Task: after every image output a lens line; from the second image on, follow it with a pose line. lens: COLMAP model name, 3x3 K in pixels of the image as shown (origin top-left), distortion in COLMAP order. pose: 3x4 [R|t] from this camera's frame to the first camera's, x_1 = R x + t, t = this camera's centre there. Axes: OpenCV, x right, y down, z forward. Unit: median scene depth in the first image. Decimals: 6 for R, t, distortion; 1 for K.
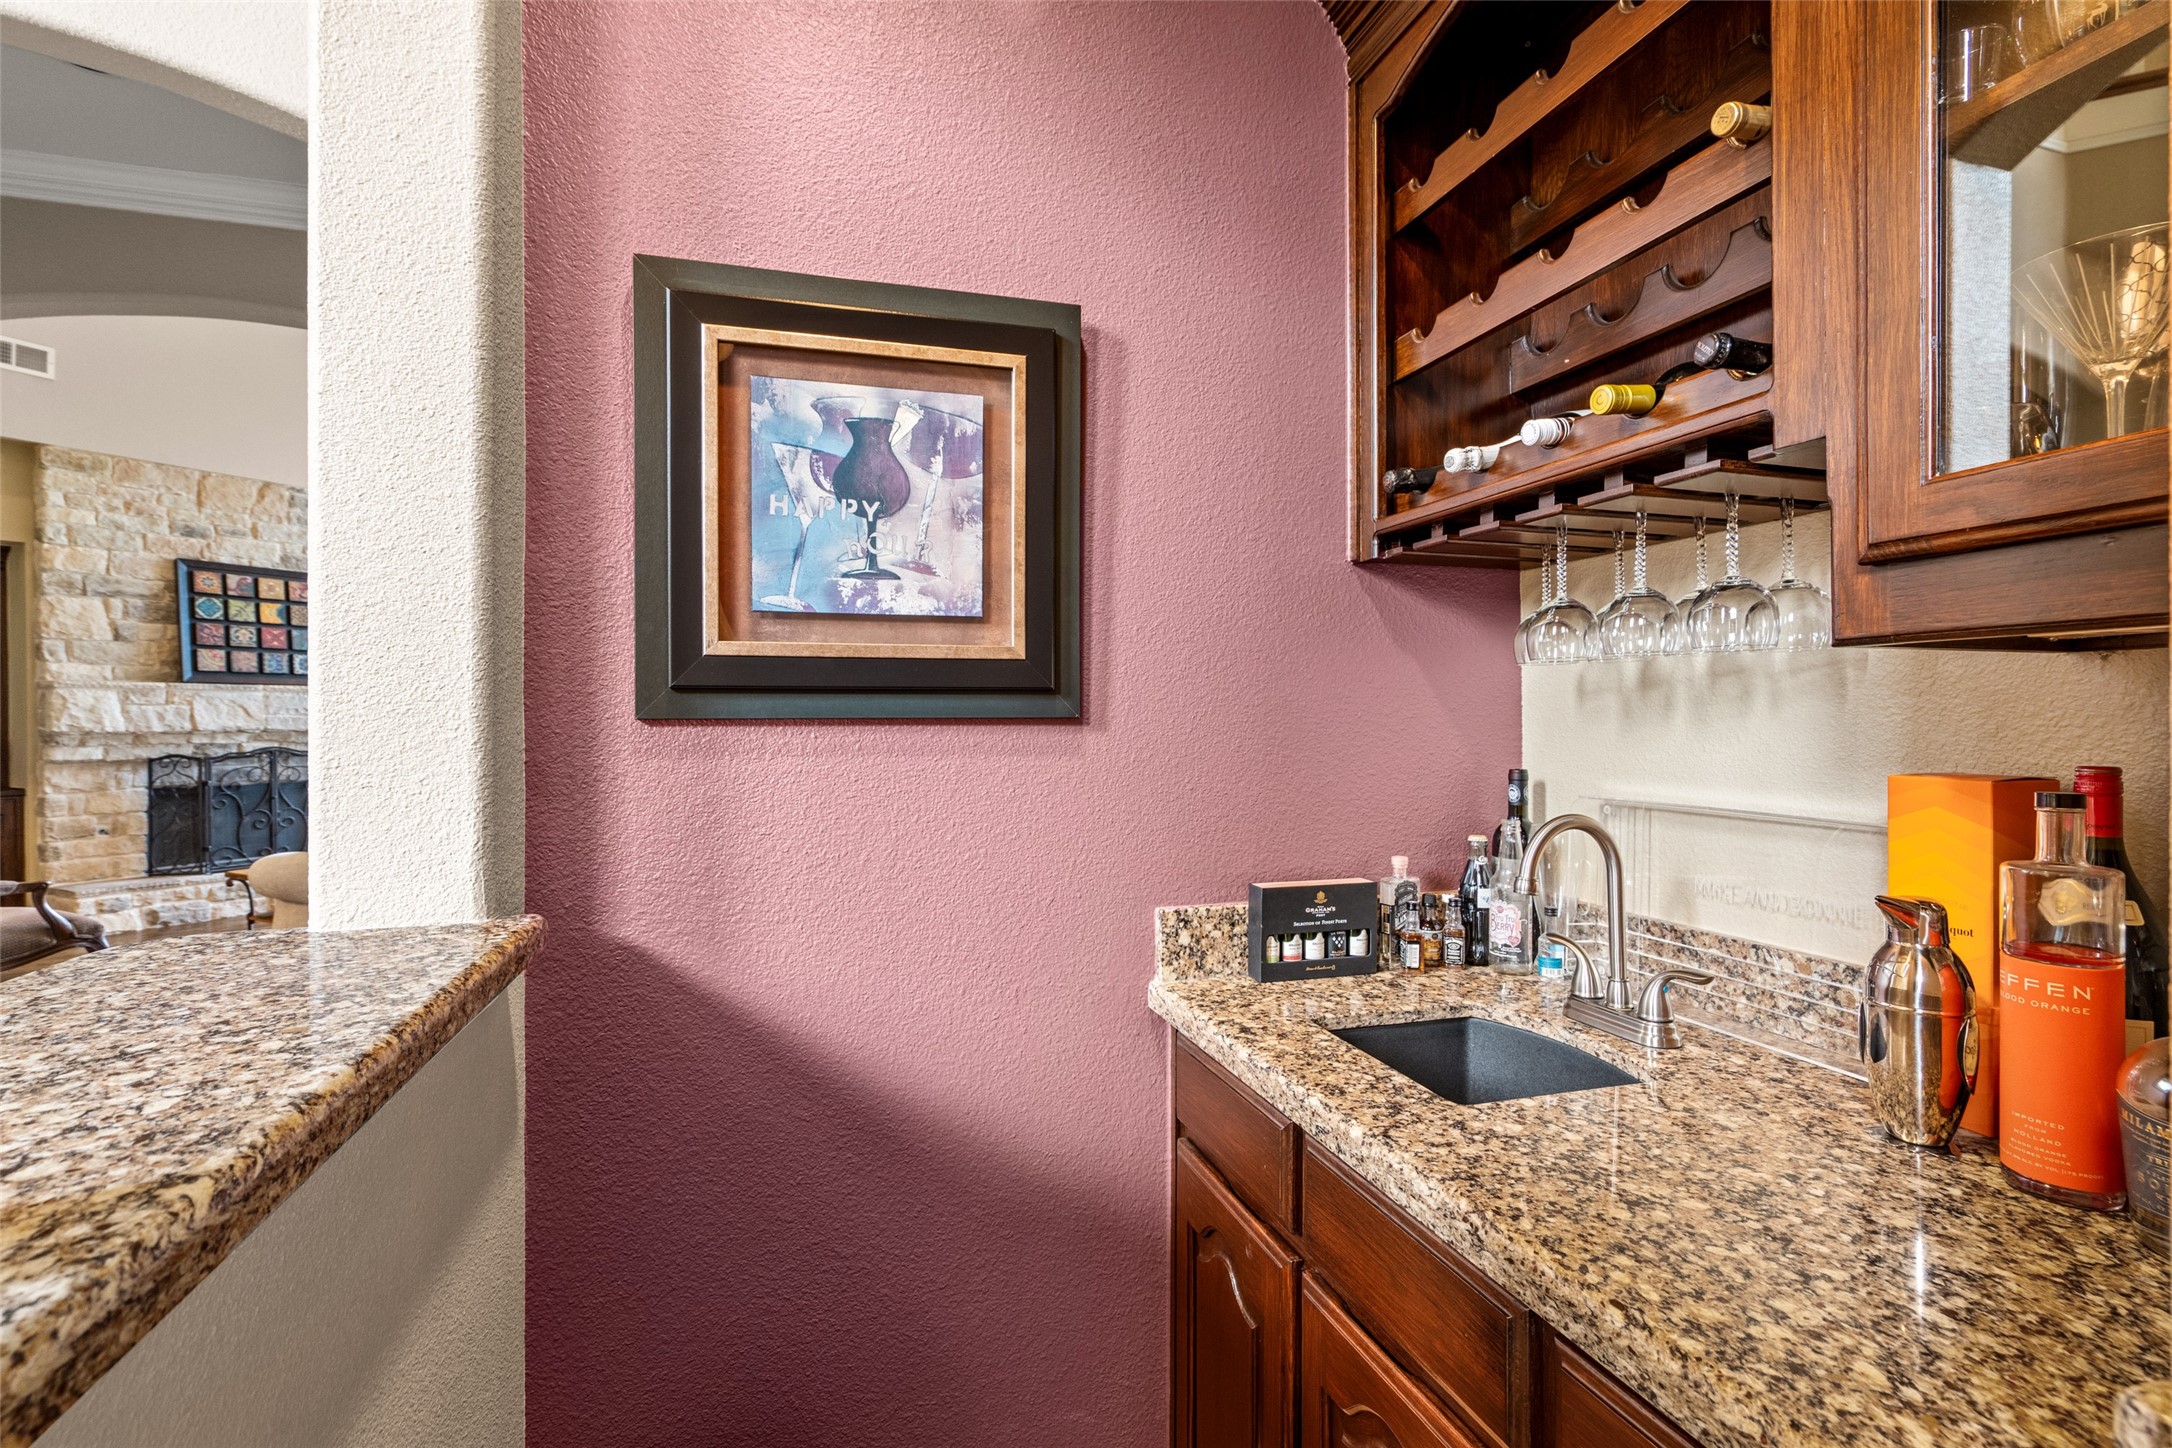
lens RADIAL K [[989.5, 0, 1078.3], [0, 989.5, 725.3], [0, 0, 1]] dist [0.005709, 0.000790]
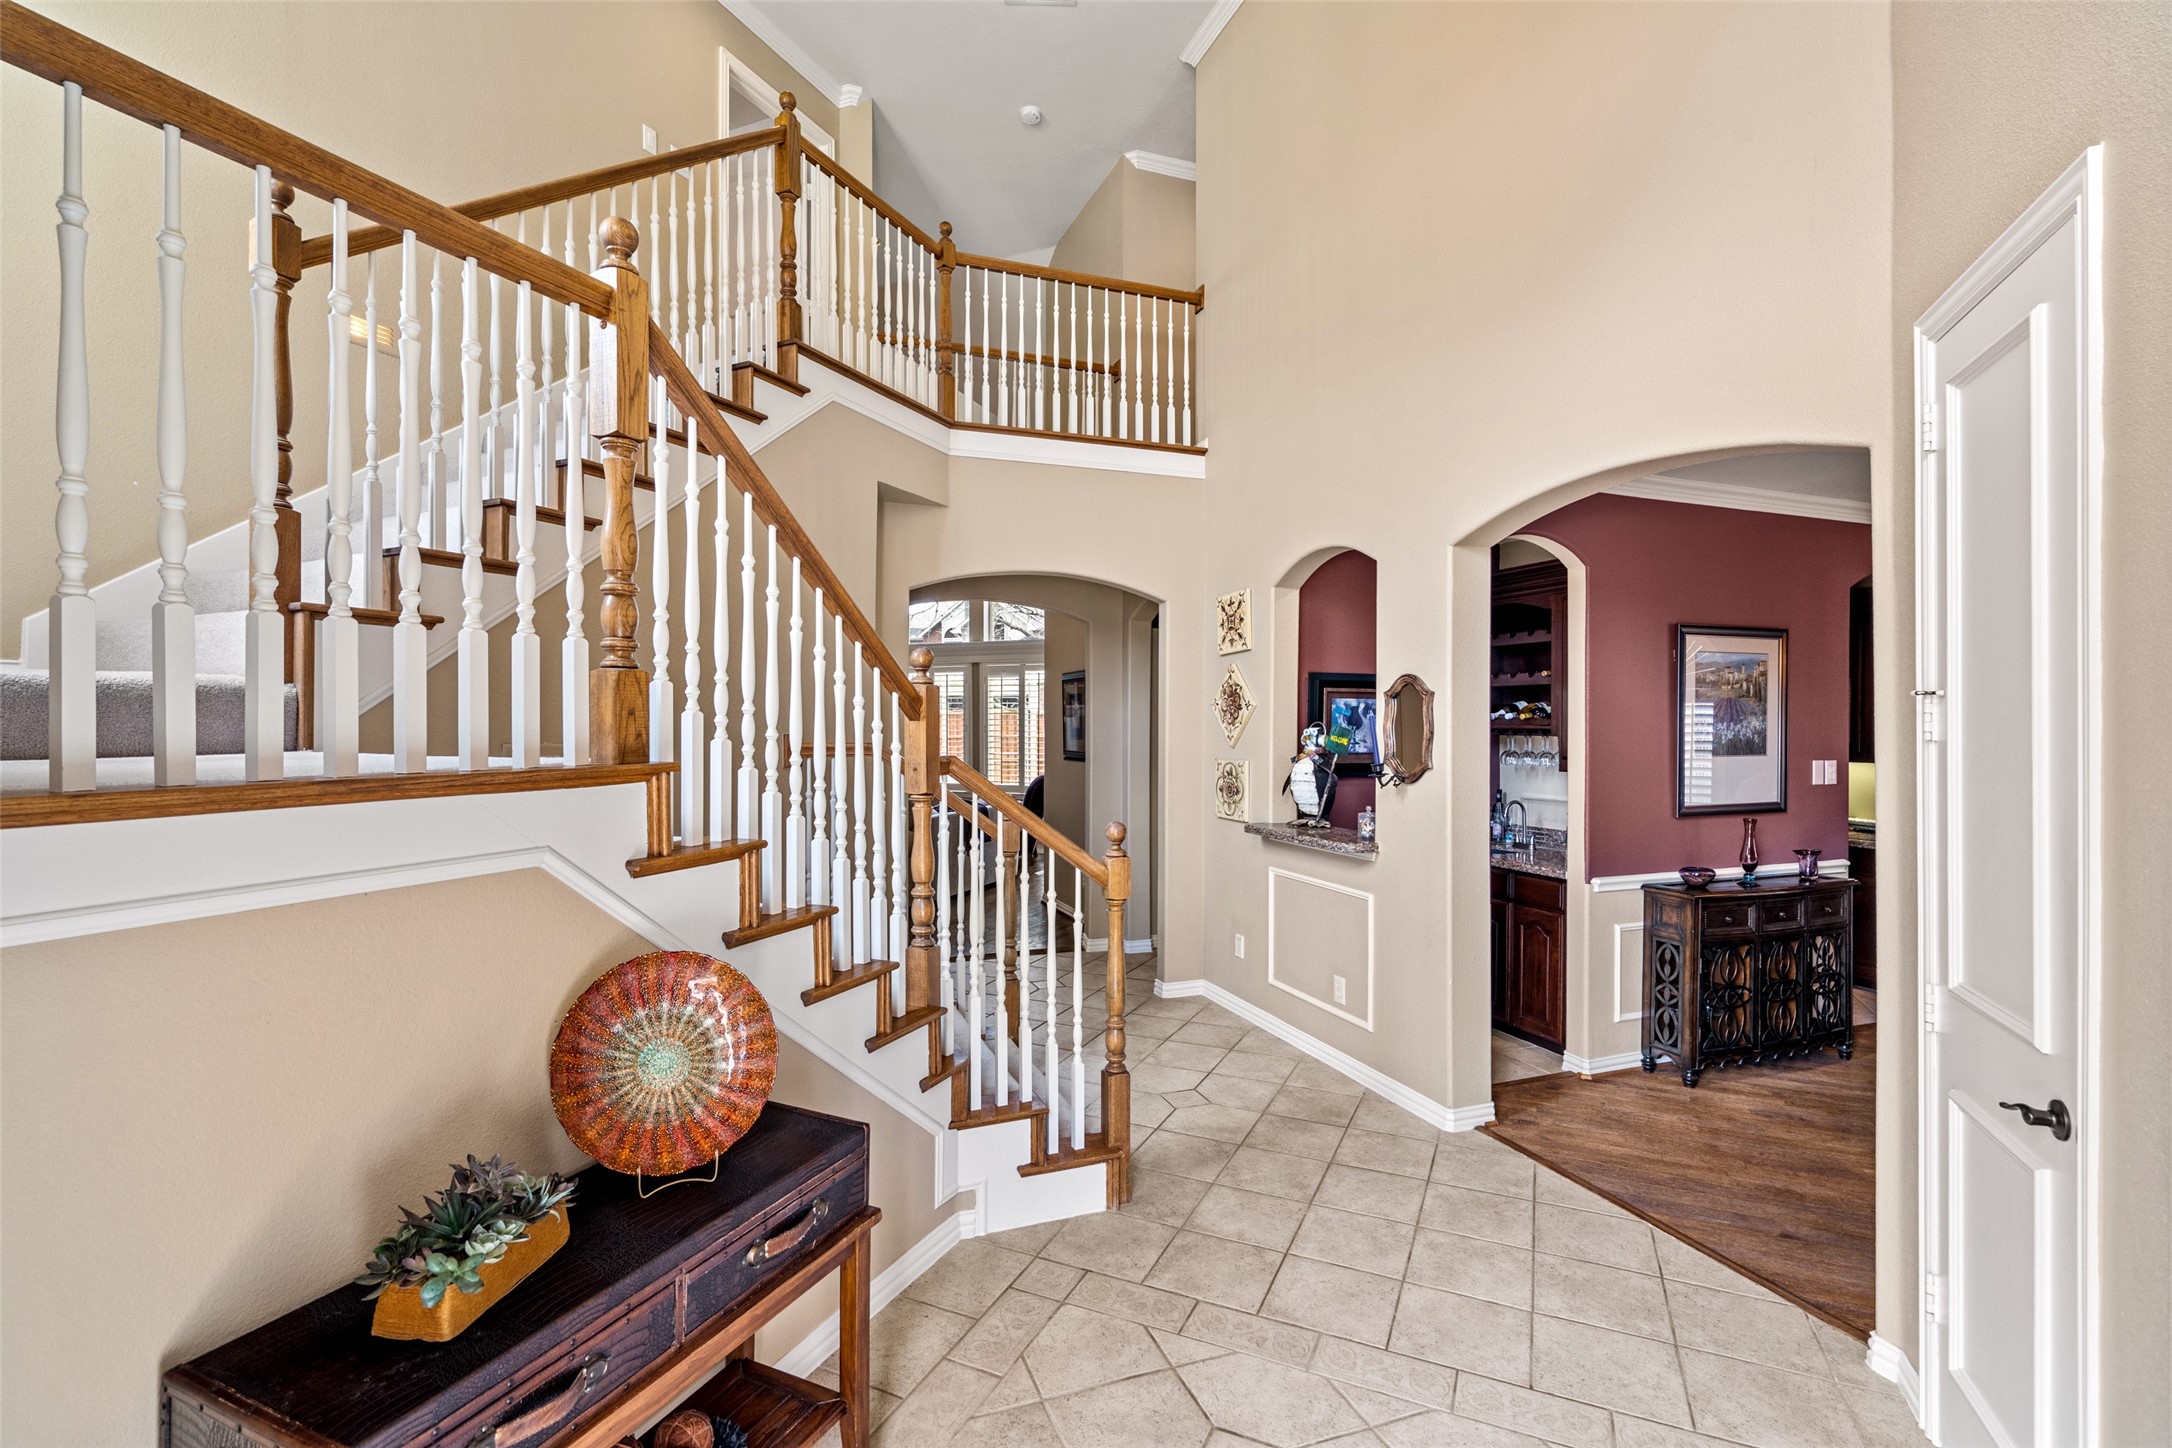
lens RADIAL K [[989.5, 0, 1089.9], [0, 989.5, 723.5], [0, 0, 1]] dist [0.005709, 0.000790]
pose [[0.997025, 0.009498, 0.076491, -1.642835], [-0.009731, 0.999949, 0.002683, -0.235134], [-0.076462, -0.003419, 0.997067, -3.090626]]
